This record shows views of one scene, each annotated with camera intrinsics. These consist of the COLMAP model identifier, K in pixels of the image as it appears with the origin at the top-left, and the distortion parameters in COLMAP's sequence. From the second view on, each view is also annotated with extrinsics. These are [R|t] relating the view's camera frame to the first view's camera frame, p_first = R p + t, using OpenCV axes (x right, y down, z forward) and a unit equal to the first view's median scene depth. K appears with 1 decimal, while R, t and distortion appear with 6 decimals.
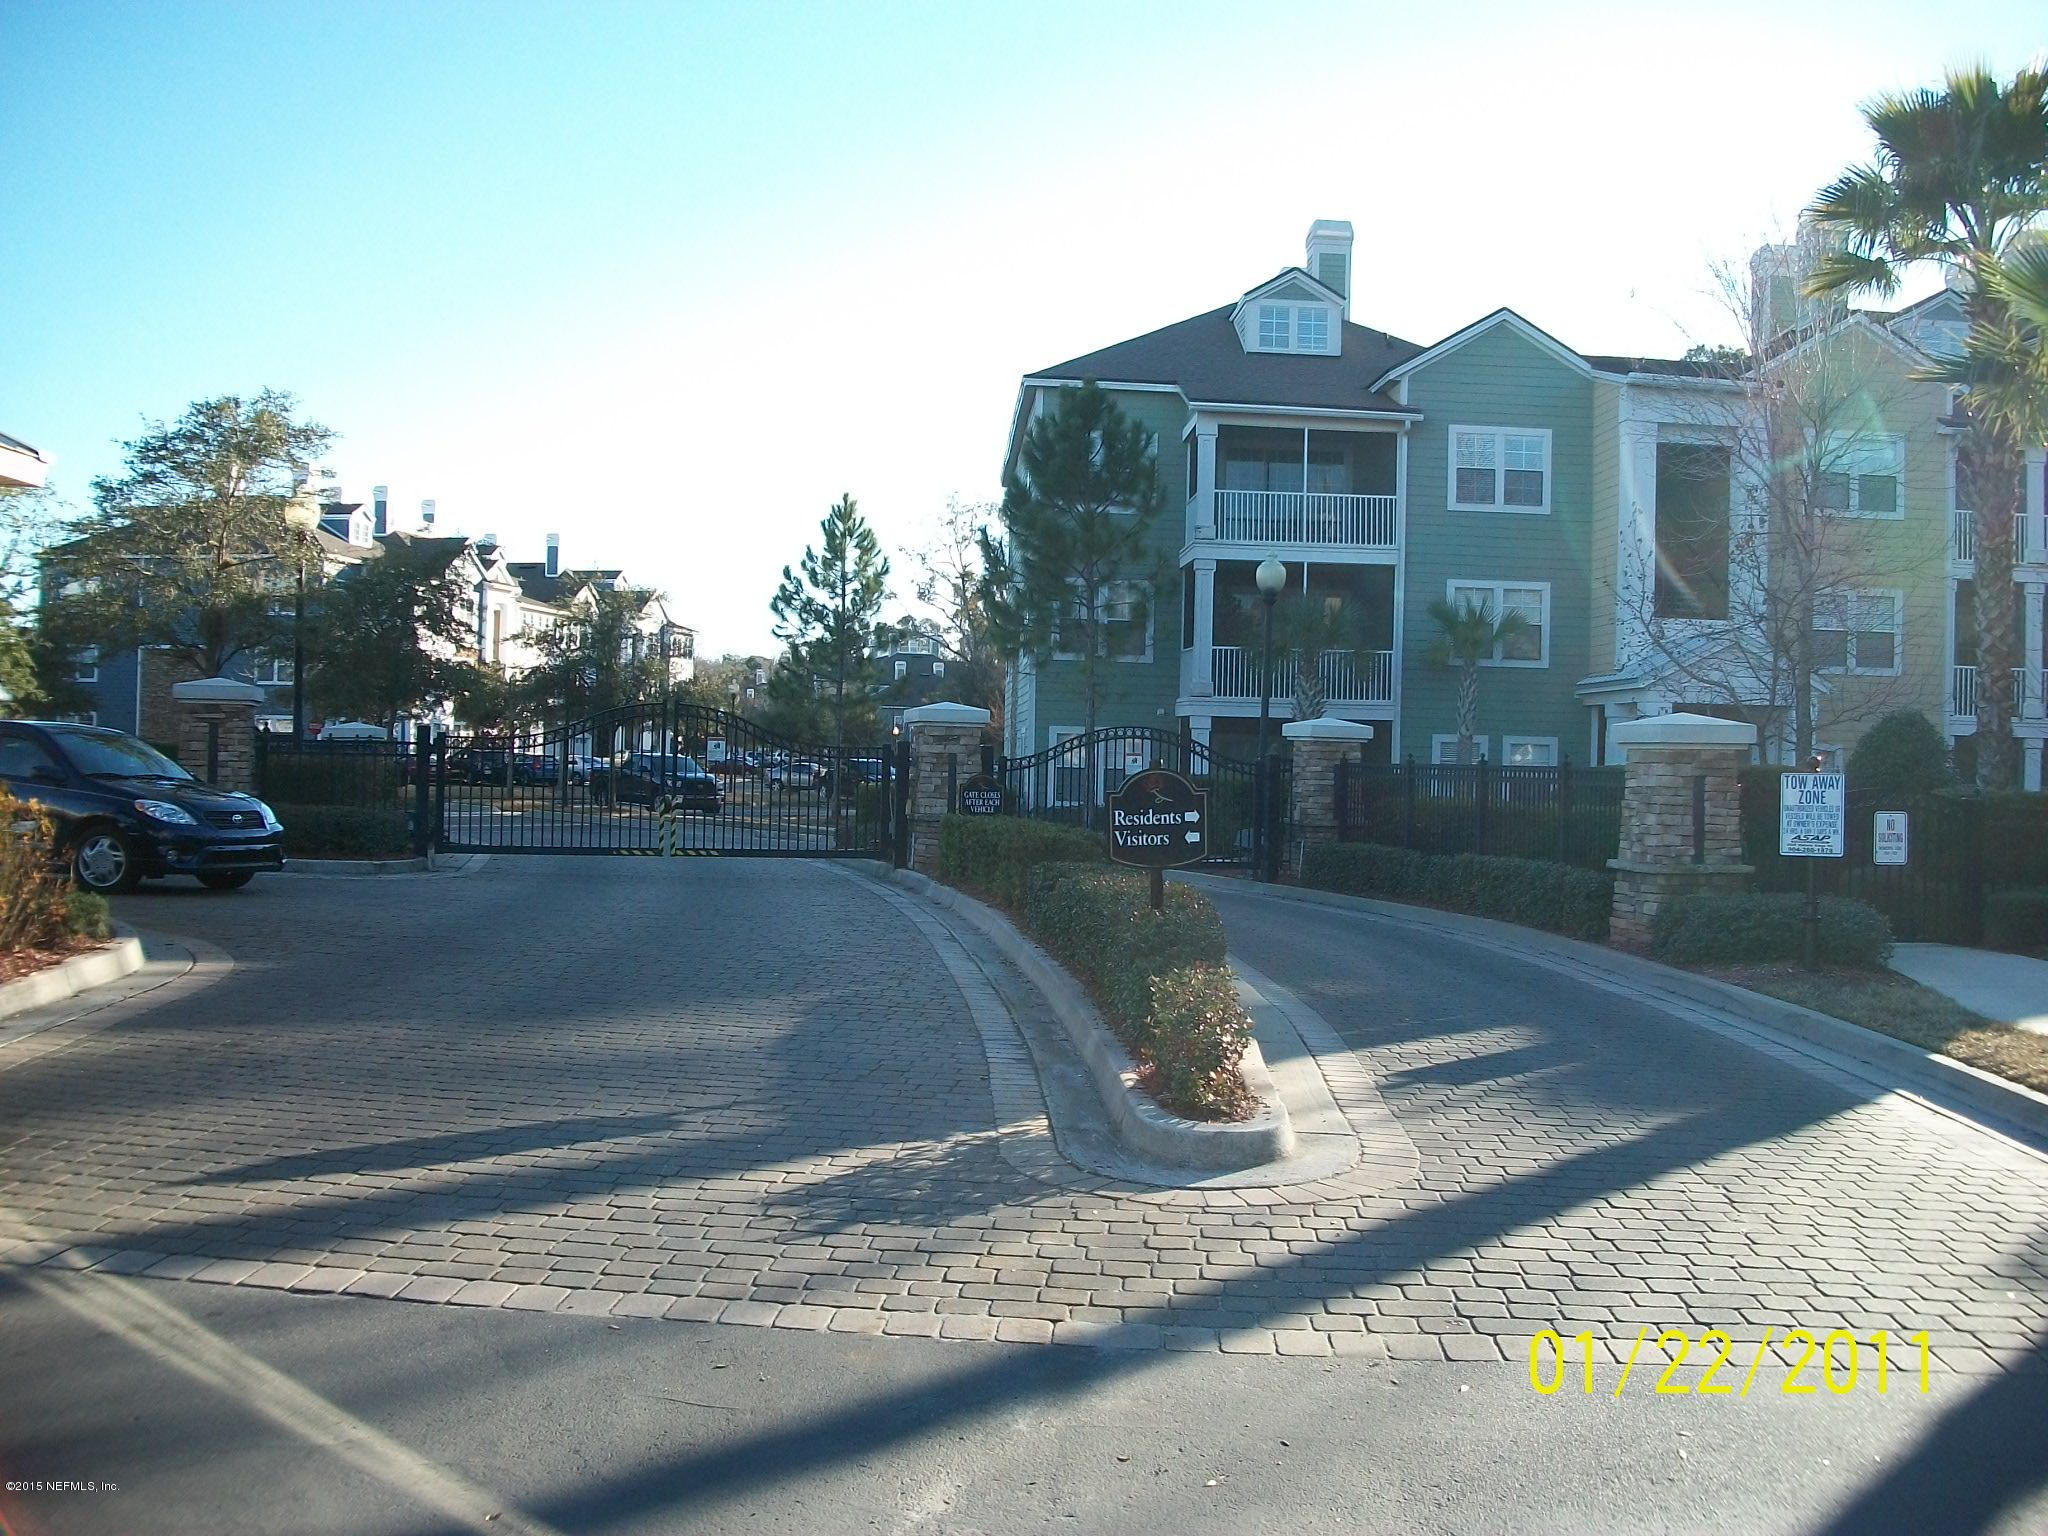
lens RADIAL K [[1910.2, 0, 1021.9], [0, 1910.2, 769.7], [0, 0, 1]] dist [-0.098804, 0.000000]
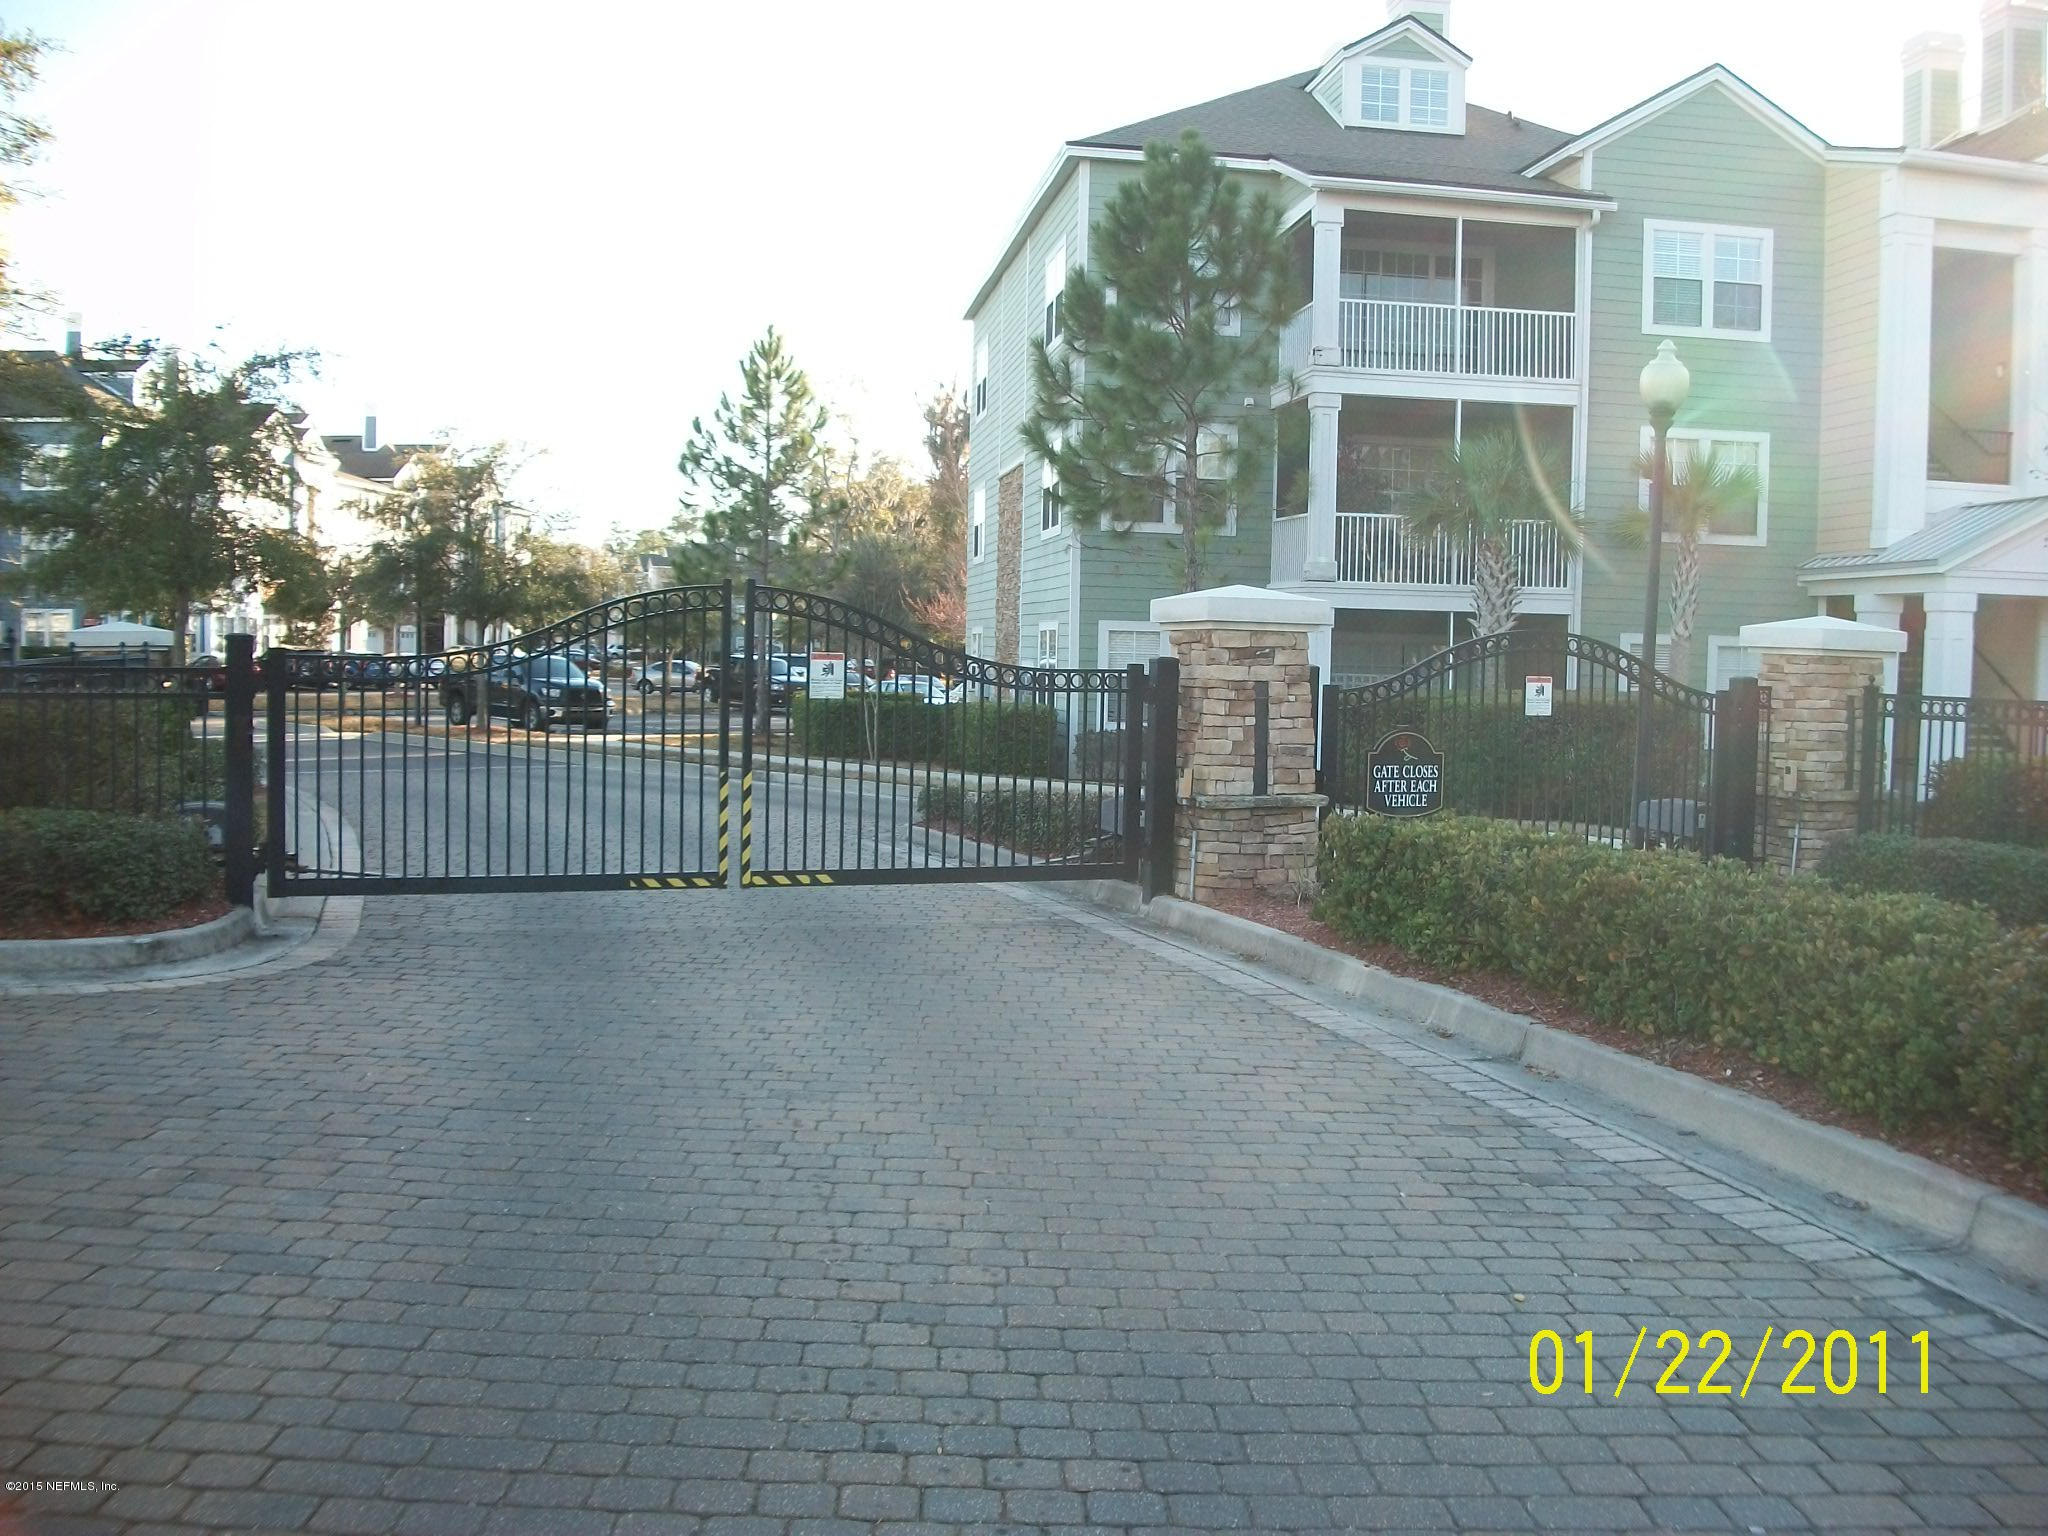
lens RADIAL K [[1910.2, 0, 1026.4], [0, 1910.2, 767.9], [0, 0, 1]] dist [-0.098804, 0.000000]
pose [[0.995341, -0.007950, 0.096087, -0.085042], [0.002467, 0.998369, 0.057042, -0.008310], [-0.096384, -0.056539, 0.993737, 0.263452]]
